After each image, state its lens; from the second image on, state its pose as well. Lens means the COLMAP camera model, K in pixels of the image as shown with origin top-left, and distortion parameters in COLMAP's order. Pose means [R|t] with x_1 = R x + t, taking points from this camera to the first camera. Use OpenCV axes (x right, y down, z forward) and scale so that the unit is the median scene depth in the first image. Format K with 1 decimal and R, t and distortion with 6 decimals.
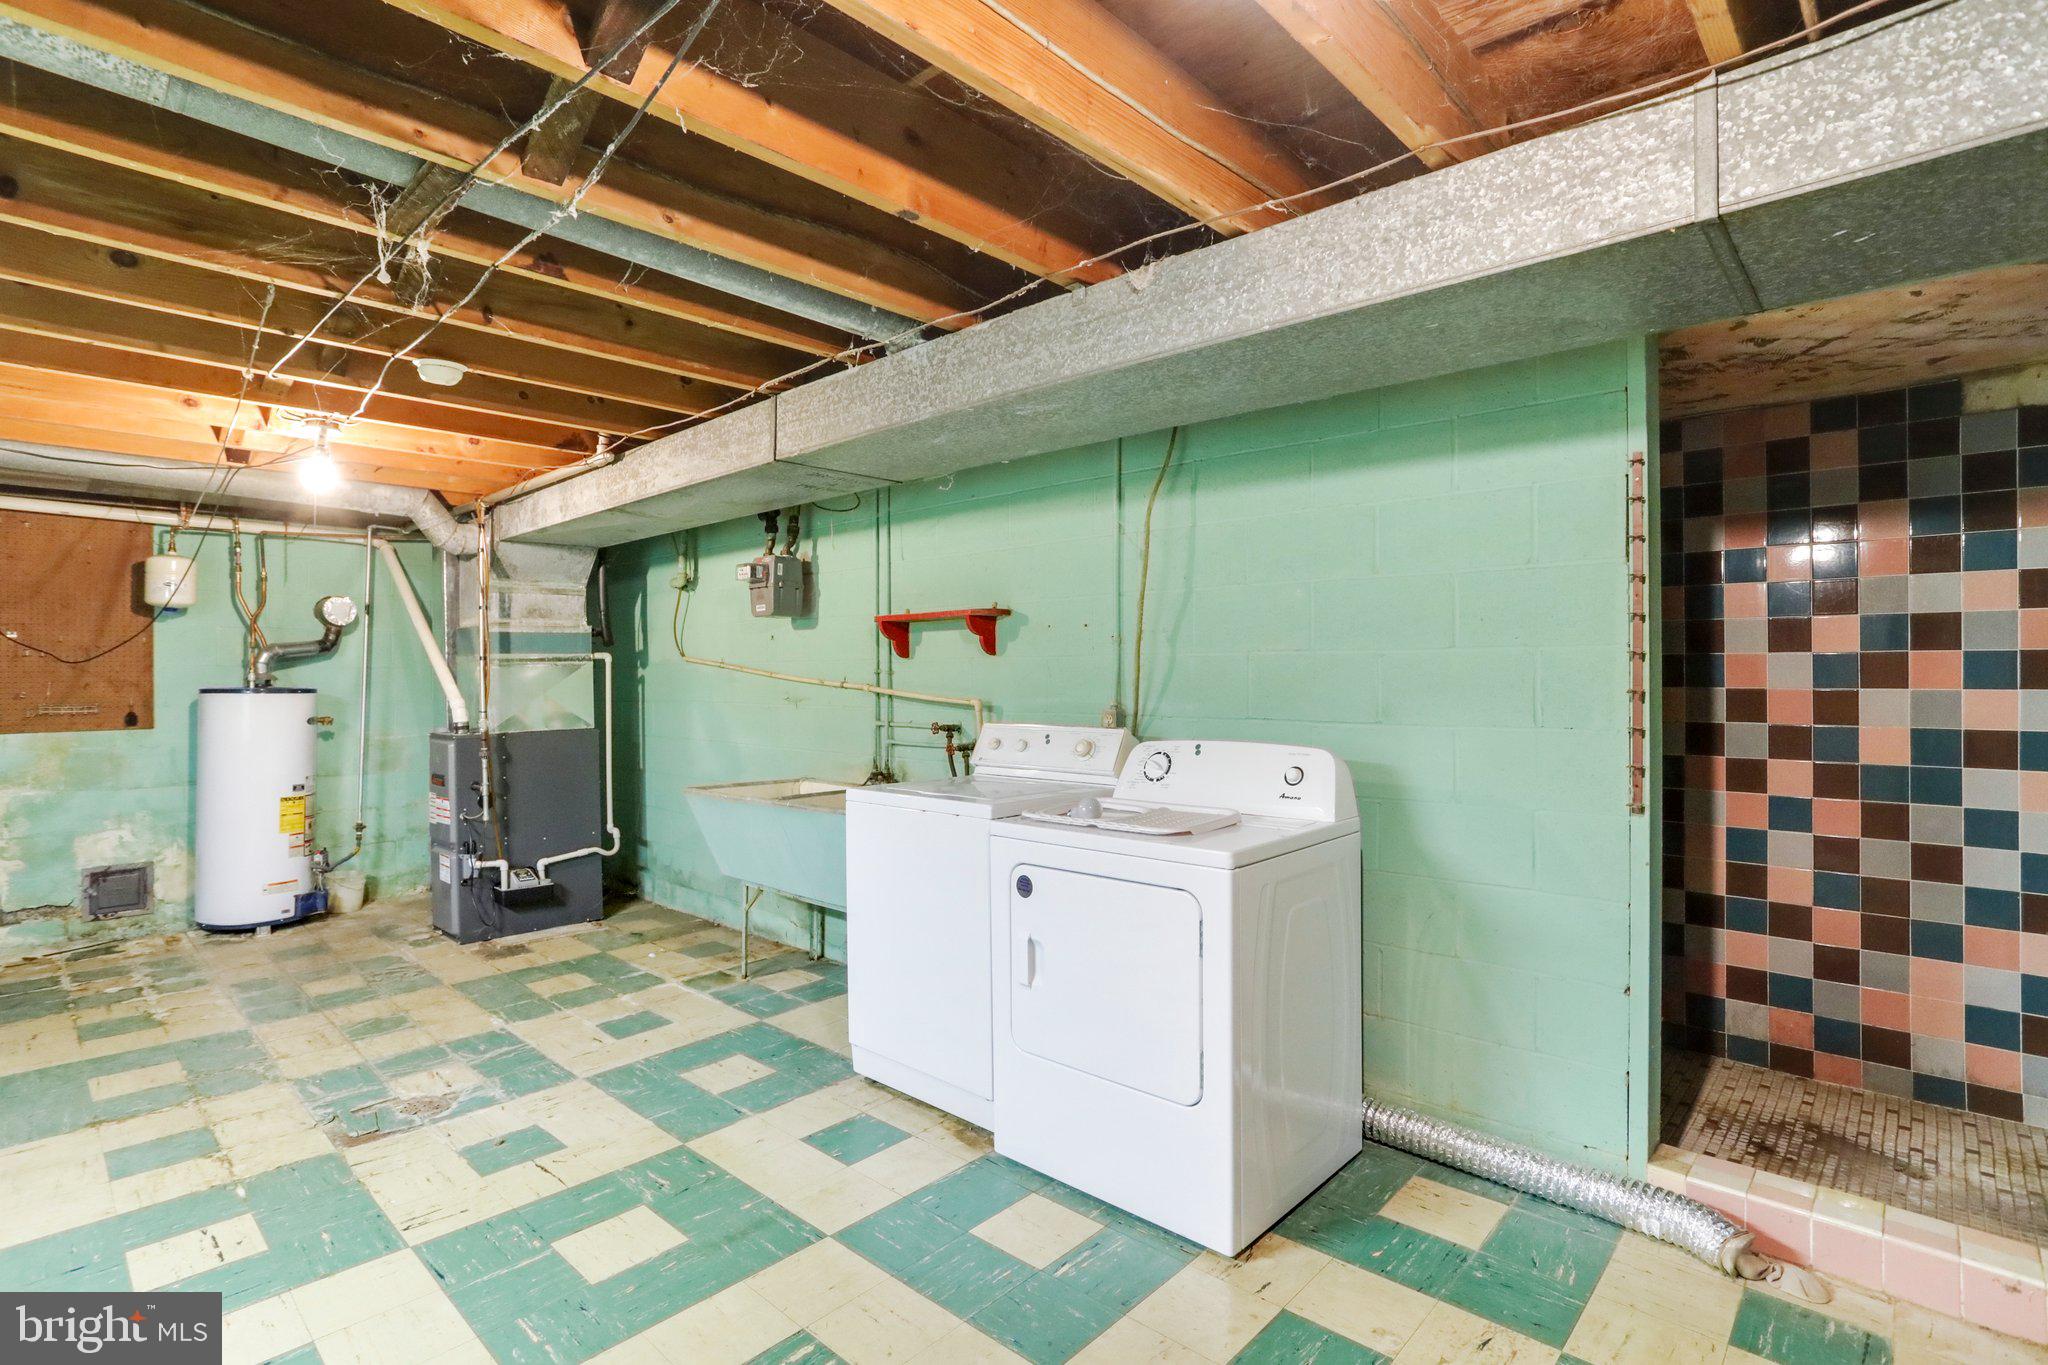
lens RADIAL K [[997.4, 0, 1019.1], [0, 997.4, 680.4], [0, 0, 1]] dist [-0.046248, 0.020899]
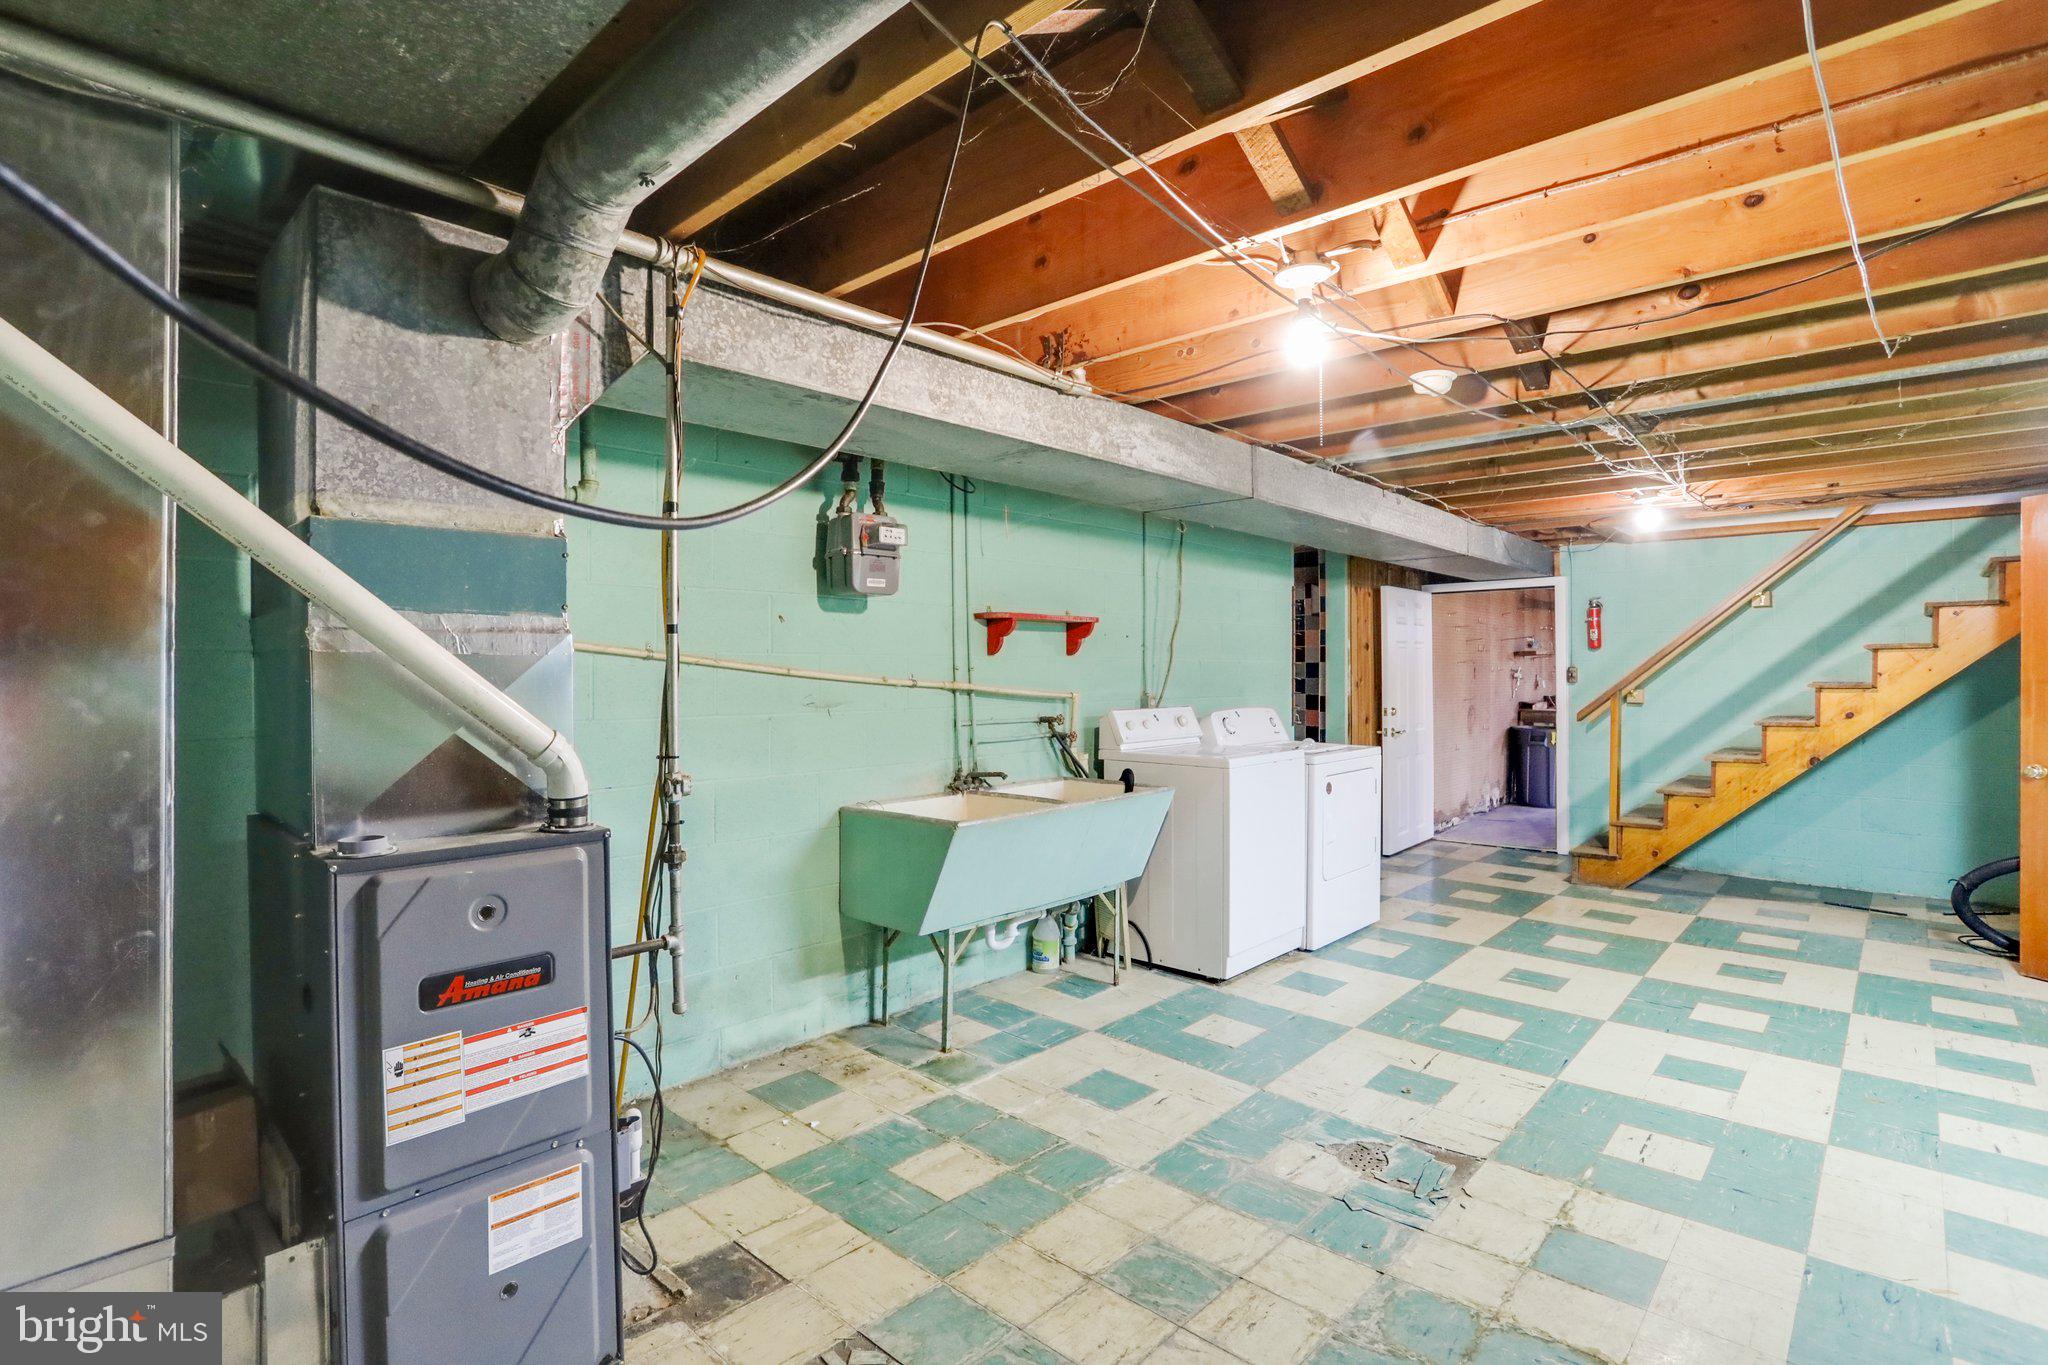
lens RADIAL K [[997.4, 0, 1028.2], [0, 997.4, 667.5], [0, 0, 1]] dist [-0.046248, 0.020899]
pose [[-0.022963, 0.004868, 0.999724, -1.187172], [0.003764, 0.999981, -0.004783, -0.004532], [-0.999729, 0.003653, -0.022981, 1.051451]]
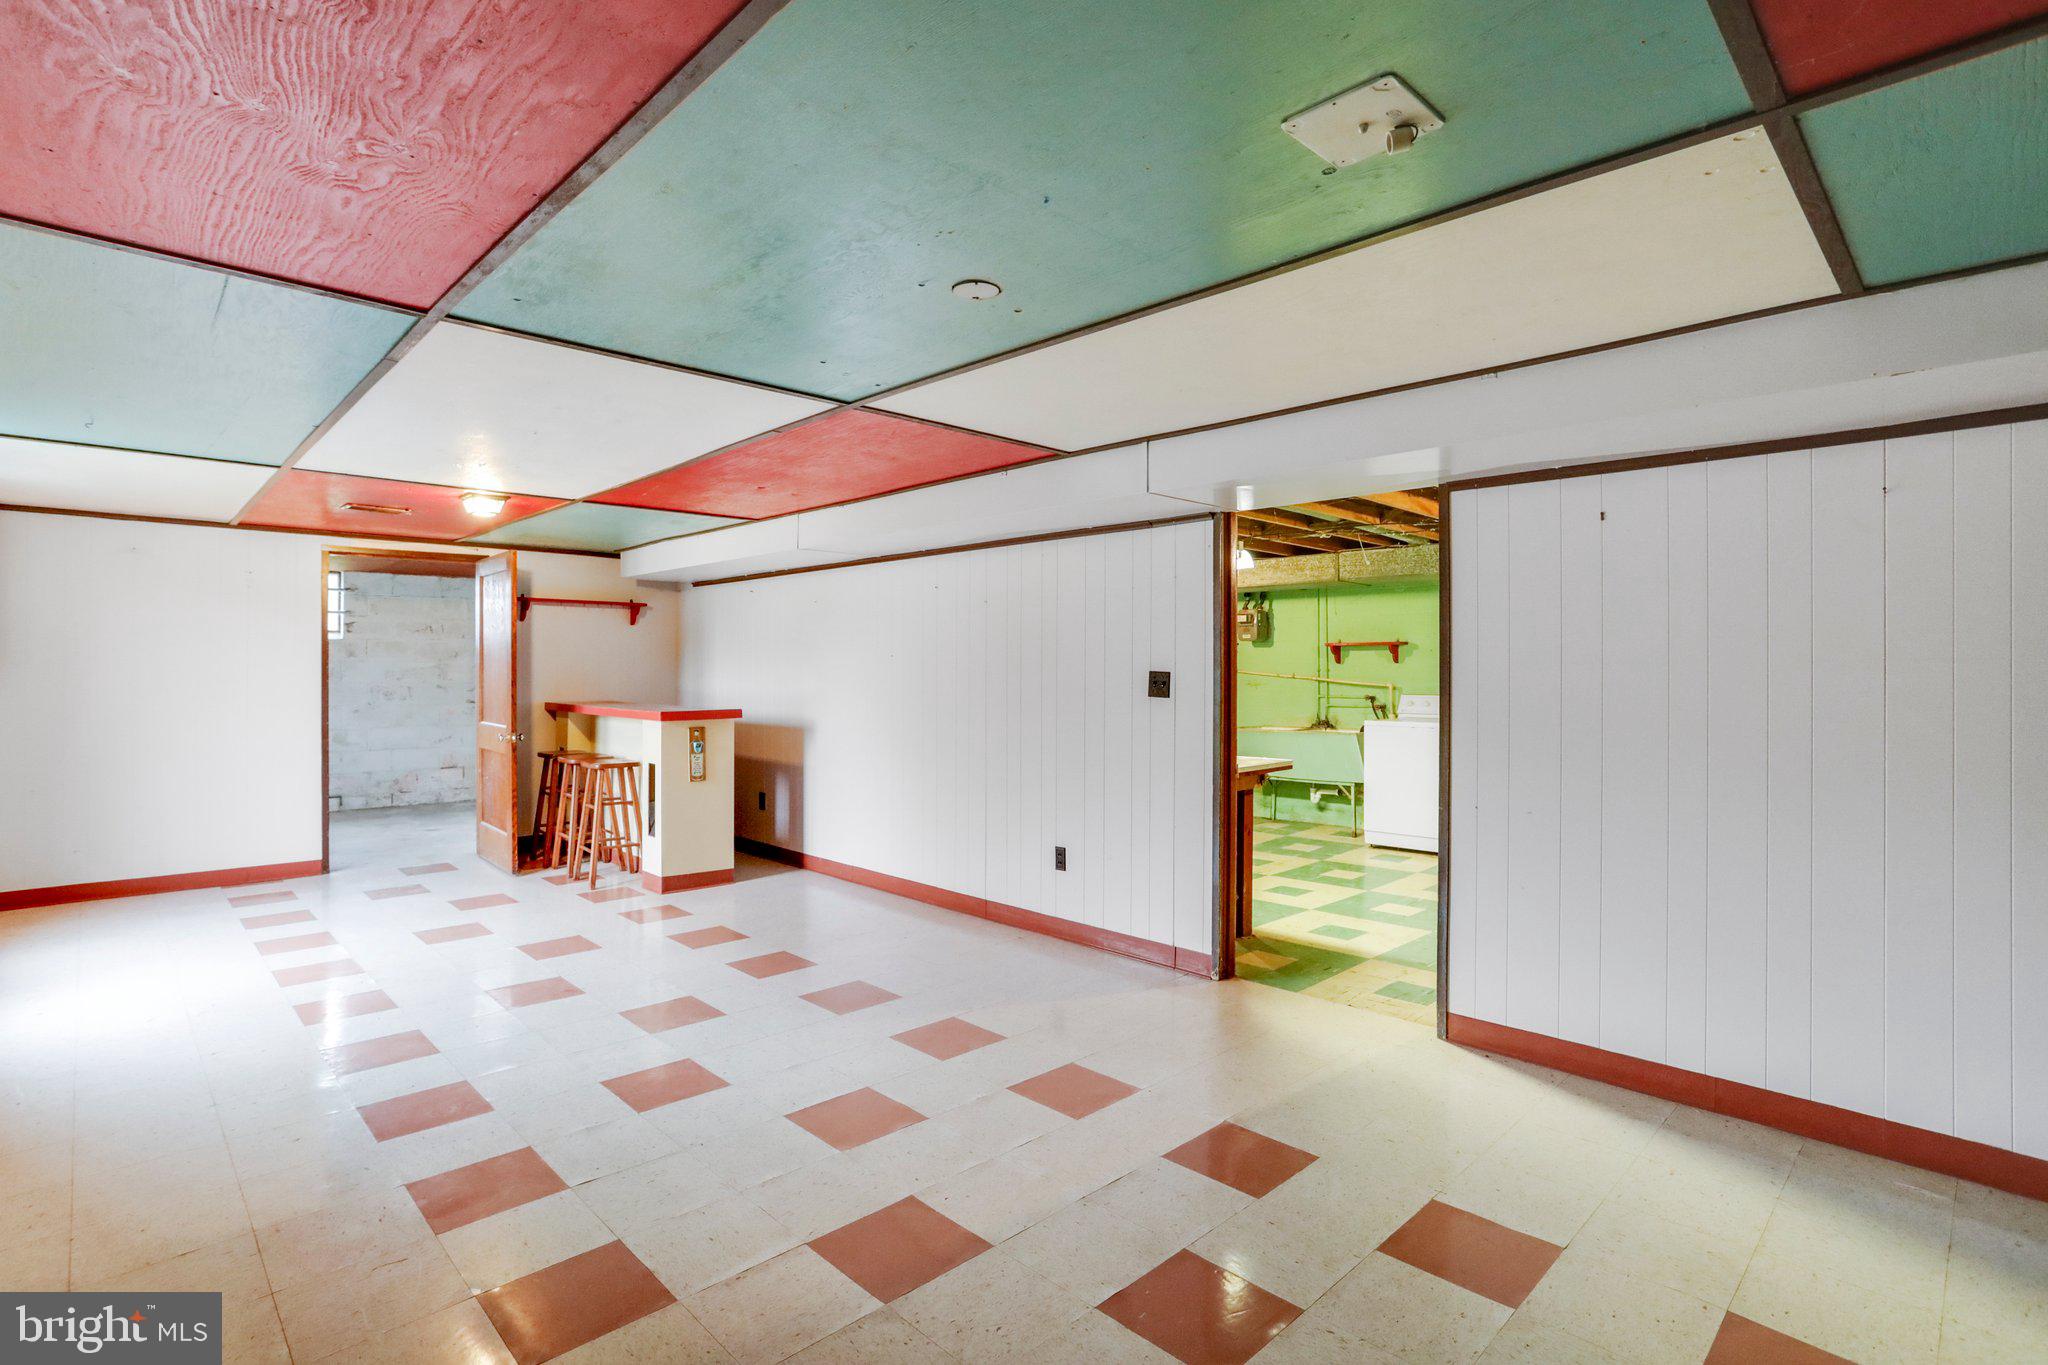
lens RADIAL K [[997.4, 0, 1034.7], [0, 997.4, 681.6], [0, 0, 1]] dist [-0.046248, 0.020899]
pose [[0.998804, 0.009172, -0.048022, -0.675715], [-0.009122, 0.999958, 0.001265, 0.018114], [0.048032, -0.000825, 0.998845, -1.110374]]
